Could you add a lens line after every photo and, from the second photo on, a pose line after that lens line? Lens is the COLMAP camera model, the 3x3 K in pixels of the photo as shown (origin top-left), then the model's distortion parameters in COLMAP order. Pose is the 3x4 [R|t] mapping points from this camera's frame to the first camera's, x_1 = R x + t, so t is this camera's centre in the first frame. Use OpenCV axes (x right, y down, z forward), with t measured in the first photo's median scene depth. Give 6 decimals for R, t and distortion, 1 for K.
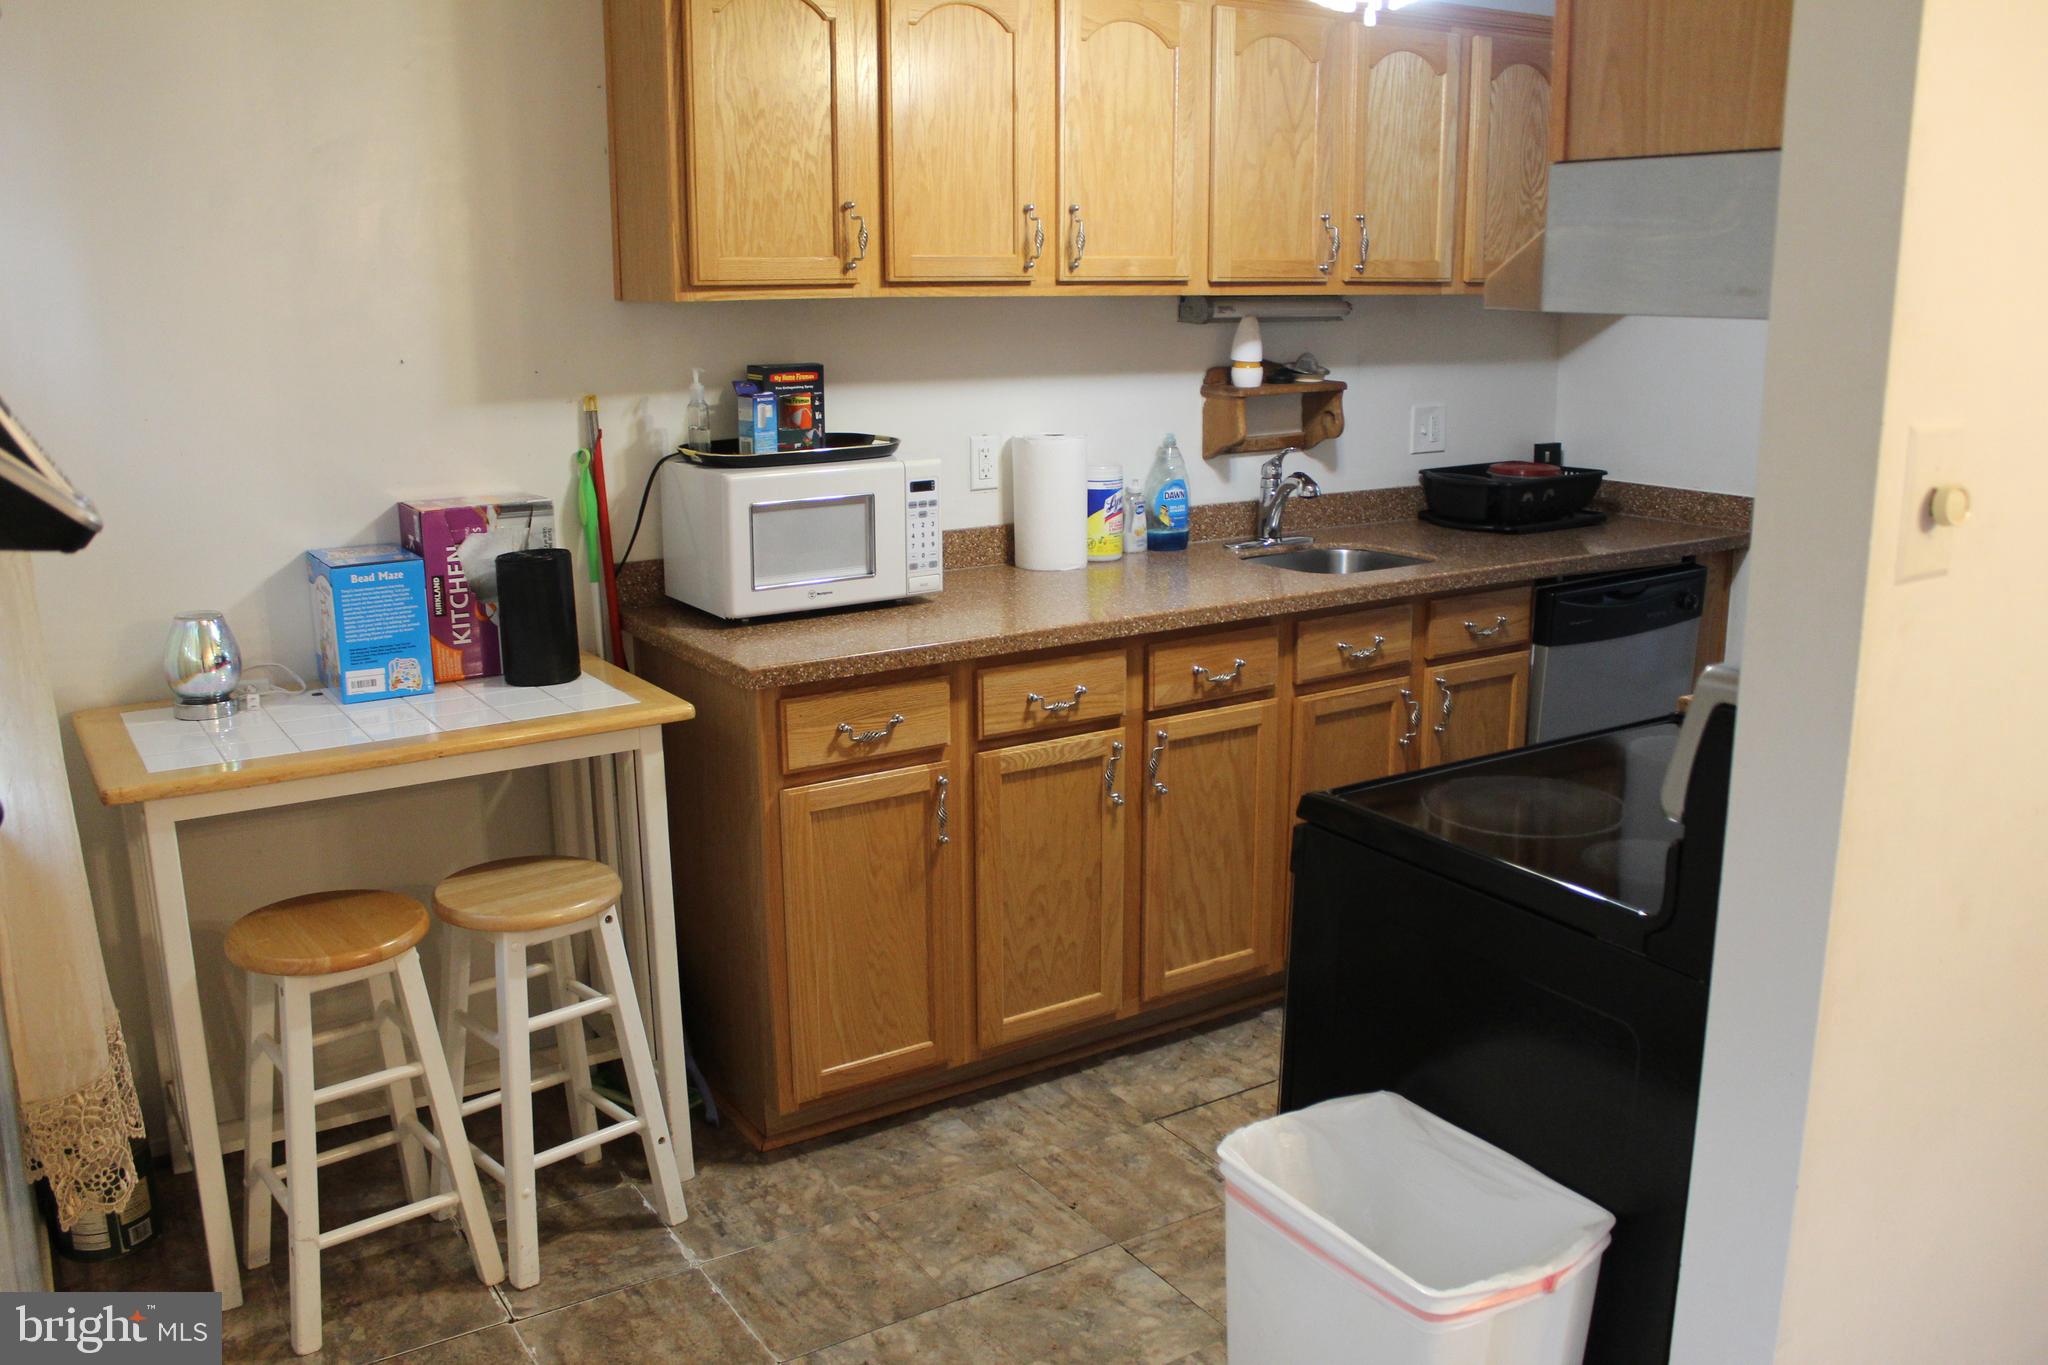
lens RADIAL K [[1714.0, 0, 1021.5], [0, 1714.0, 687.2], [0, 0, 1]] dist [-0.153073, 0.114090]
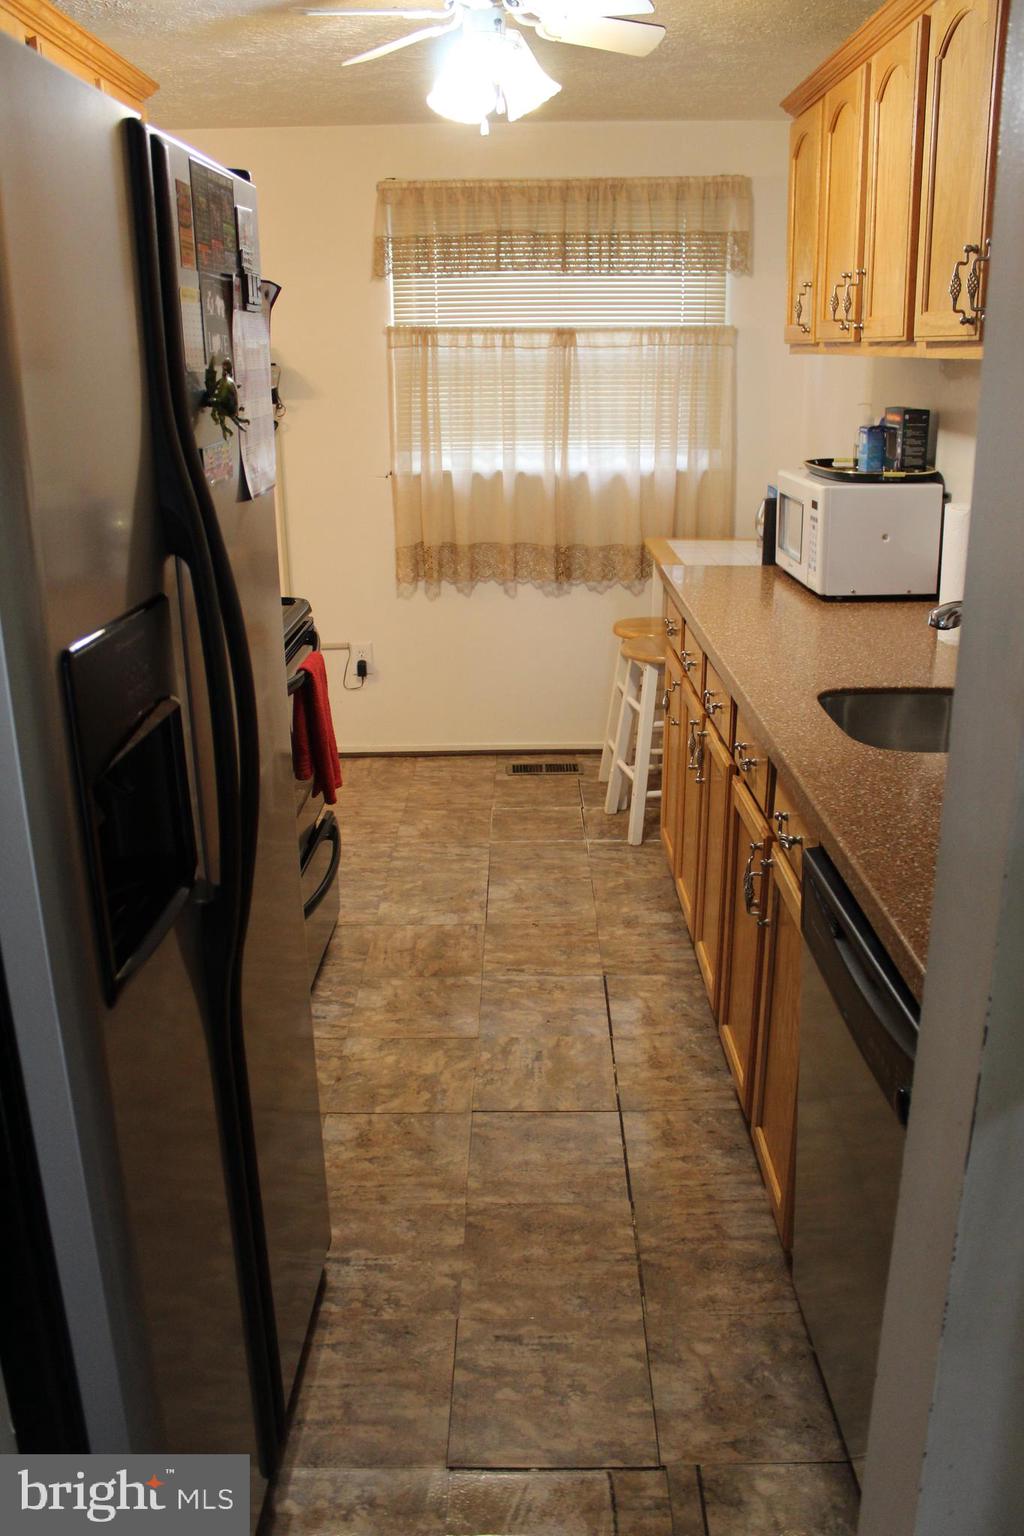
lens RADIAL K [[1285.5, 0, 512.5], [0, 1285.5, 775.2], [0, 0, 1]] dist [-0.153073, 0.114090]
pose [[-0.541943, 0.286076, -0.790227, 0.943840], [-0.180172, 0.878870, 0.441730, -0.347553], [0.820875, 0.381769, -0.424755, 1.406632]]
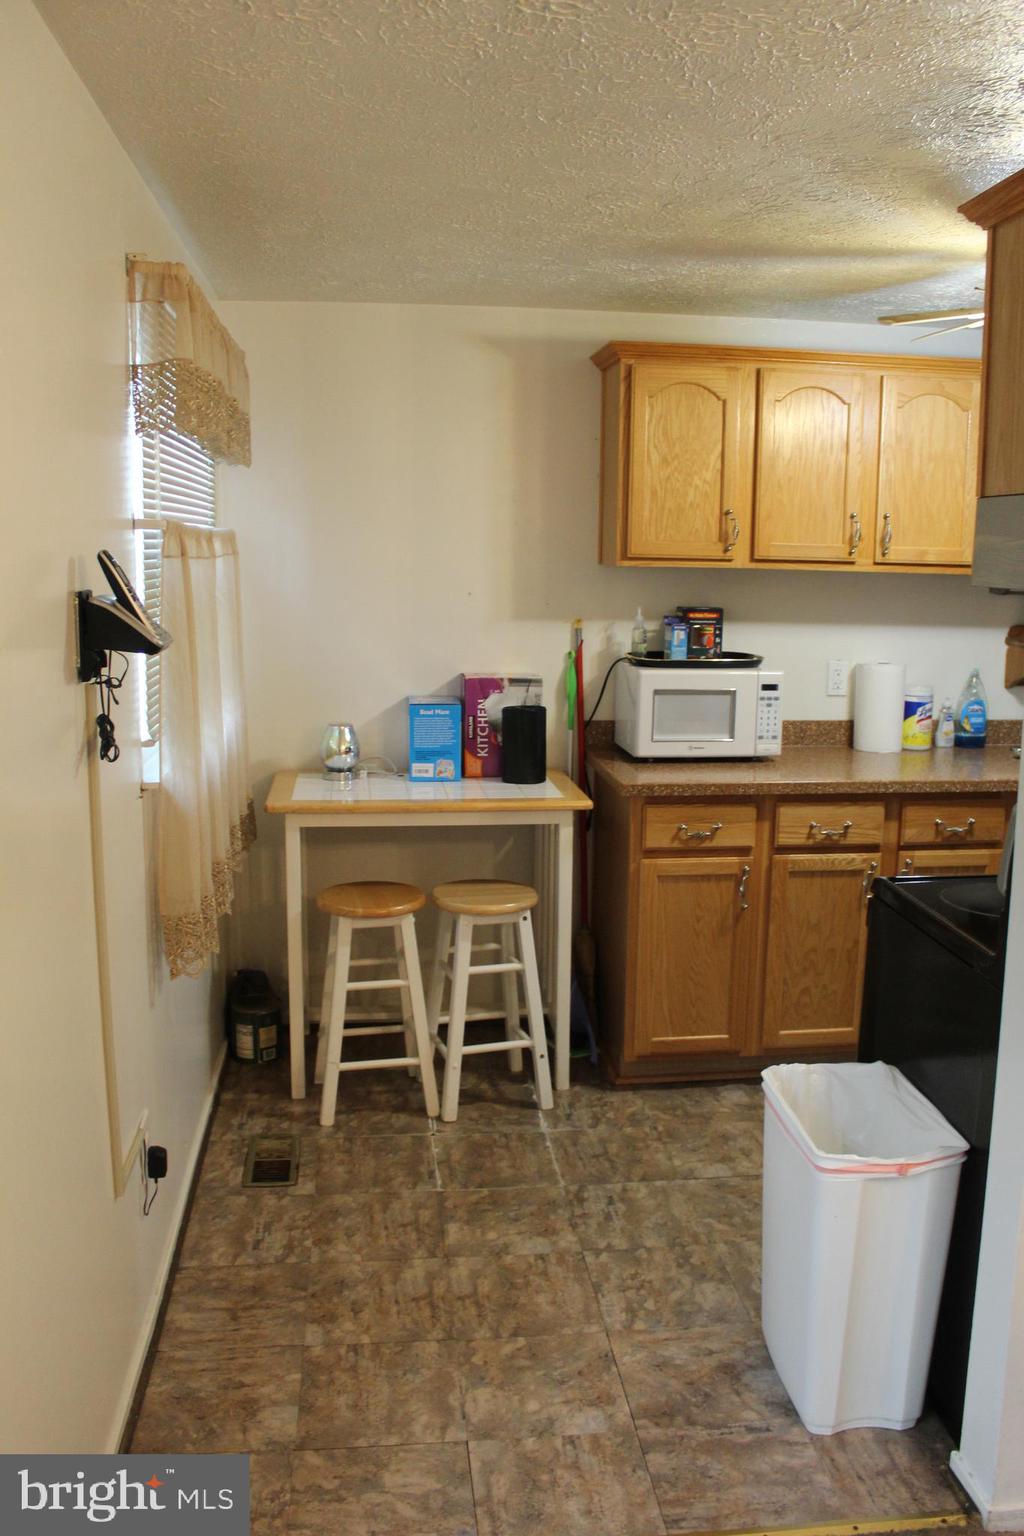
lens RADIAL K [[1285.5, 0, 521.5], [0, 1285.5, 764.0], [0, 0, 1]] dist [-0.153073, 0.114090]
pose [[0.899630, 0.089975, -0.427283, 0.268634], [-0.119976, 0.991812, -0.043754, 0.035157], [0.419847, 0.090626, 0.903059, -0.174653]]
